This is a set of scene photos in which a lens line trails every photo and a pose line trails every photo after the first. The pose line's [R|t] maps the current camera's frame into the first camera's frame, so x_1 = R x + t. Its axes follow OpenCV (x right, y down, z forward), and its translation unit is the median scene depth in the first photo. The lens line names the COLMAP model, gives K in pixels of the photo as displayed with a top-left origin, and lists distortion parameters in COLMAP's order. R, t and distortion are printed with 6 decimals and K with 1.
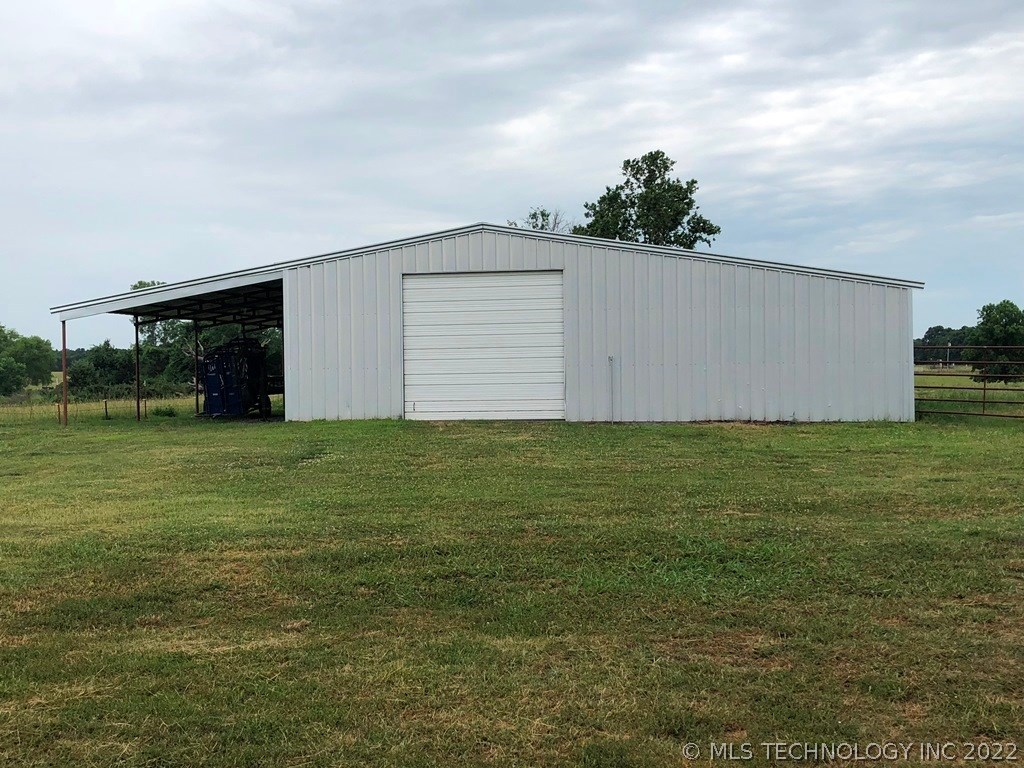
lens RADIAL K [[1213.8, 0, 512.0], [0, 1213.8, 384.0], [0, 0, 1]] dist [0.159610, 0.000433]
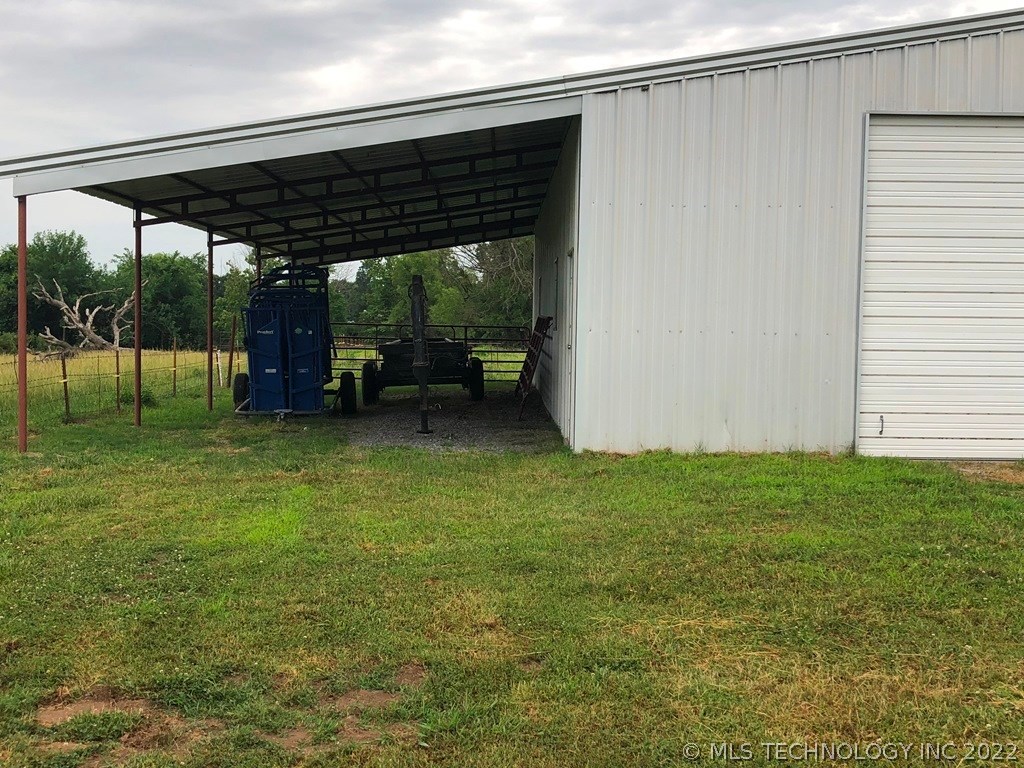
lens RADIAL K [[1213.8, 0, 512.0], [0, 1213.8, 384.0], [0, 0, 1]] dist [0.159610, 0.000433]
pose [[0.988590, 0.026513, 0.148281, -0.218109], [-0.031249, 0.999070, 0.029698, -0.003974], [-0.147356, -0.033993, 0.988499, 0.465768]]
